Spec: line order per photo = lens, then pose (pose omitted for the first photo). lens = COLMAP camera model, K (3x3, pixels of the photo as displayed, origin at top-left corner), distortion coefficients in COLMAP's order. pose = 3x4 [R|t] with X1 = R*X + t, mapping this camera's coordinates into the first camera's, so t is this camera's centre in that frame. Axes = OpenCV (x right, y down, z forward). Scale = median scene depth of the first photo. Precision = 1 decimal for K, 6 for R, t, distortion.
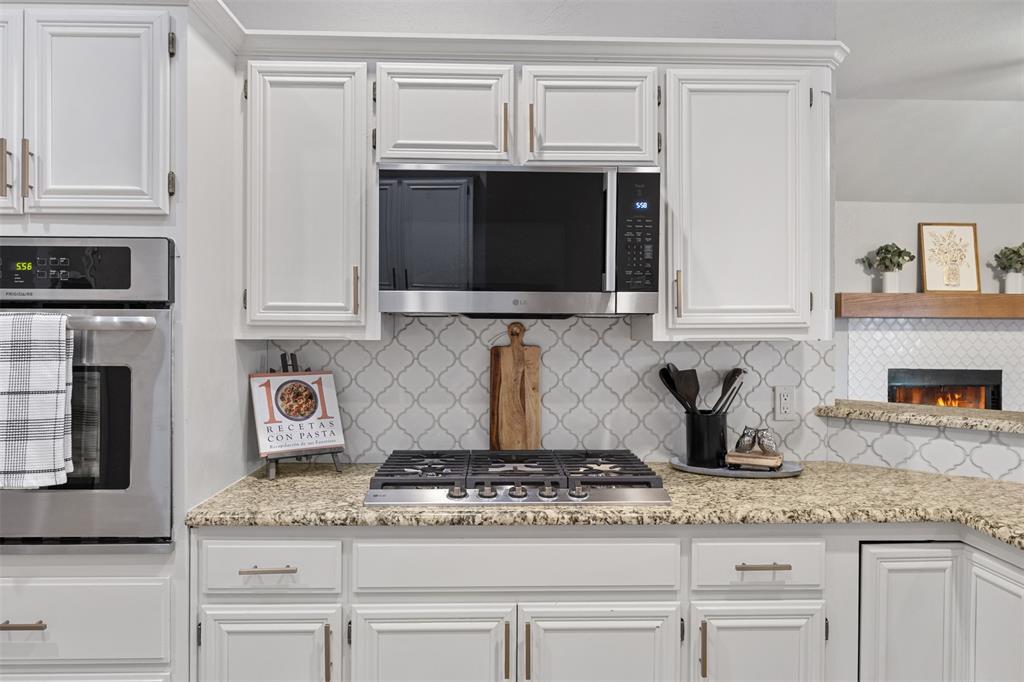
lens RADIAL K [[733.5, 0, 512.0], [0, 733.5, 331.9], [0, 0, 1]] dist [-0.003039, -0.002062]
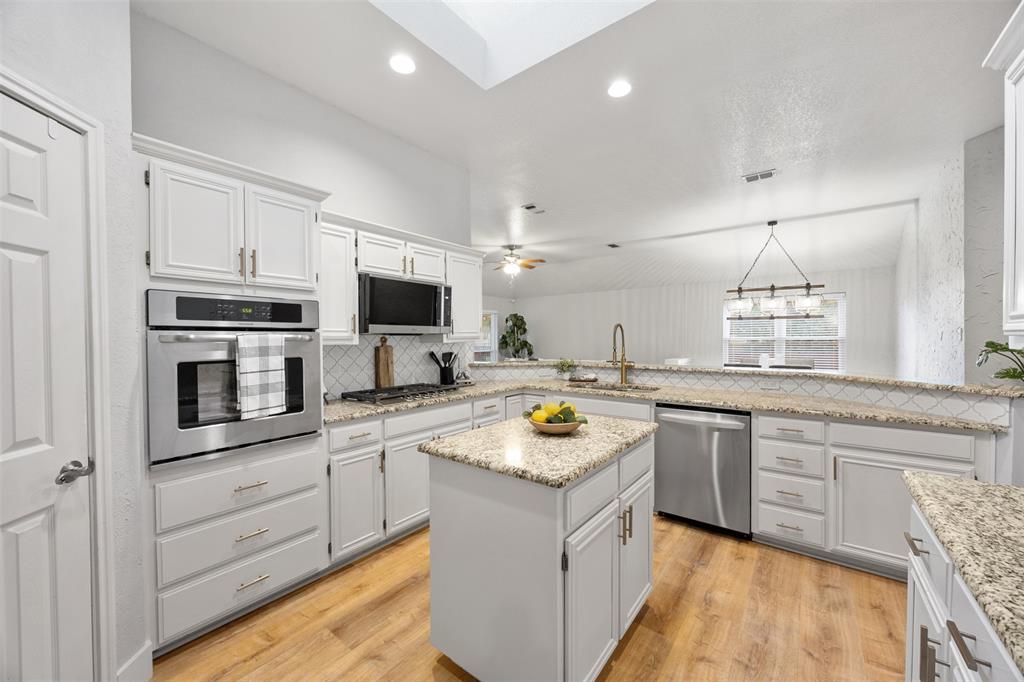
lens RADIAL K [[388.6, 0, 510.7], [0, 388.6, 345.5], [0, 0, 1]] dist [-0.000557, -0.000148]
pose [[0.640026, -0.023511, 0.767993, -0.836287], [0.015486, 0.999723, 0.017699, -0.000210], [-0.768197, 0.000565, 0.640213, -0.209638]]
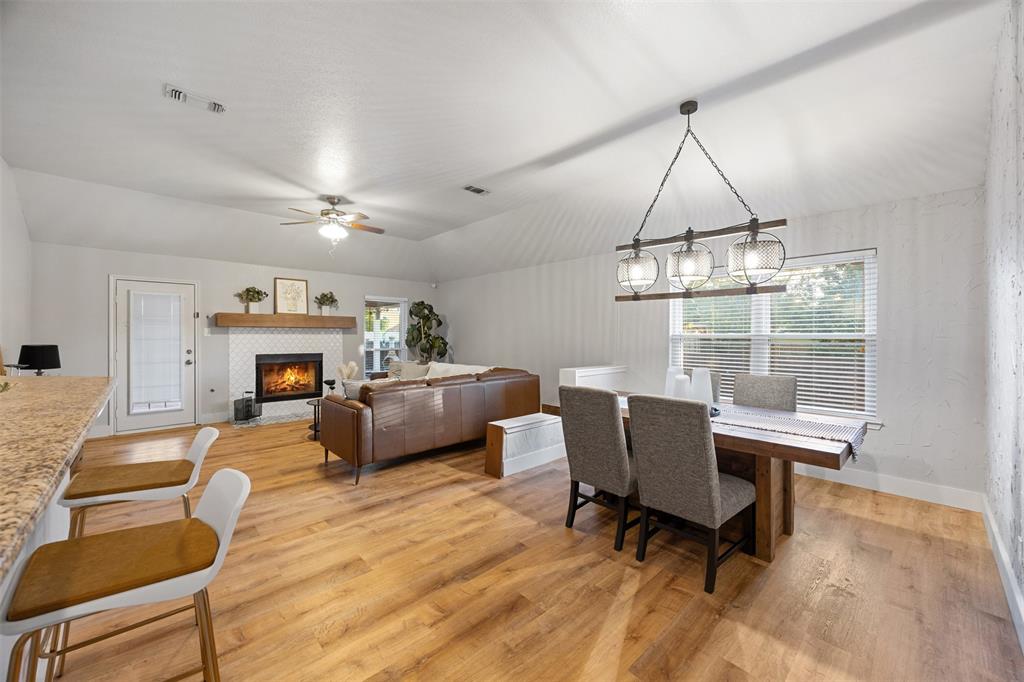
lens RADIAL K [[388.6, 0, 511.1], [0, 388.6, 333.4], [0, 0, 1]] dist [-0.000557, -0.000148]
pose [[0.753638, -0.001122, 0.657289, 1.037292], [0.007299, 0.999951, -0.006663, 0.023534], [-0.657249, 0.009819, 0.753609, -0.487540]]
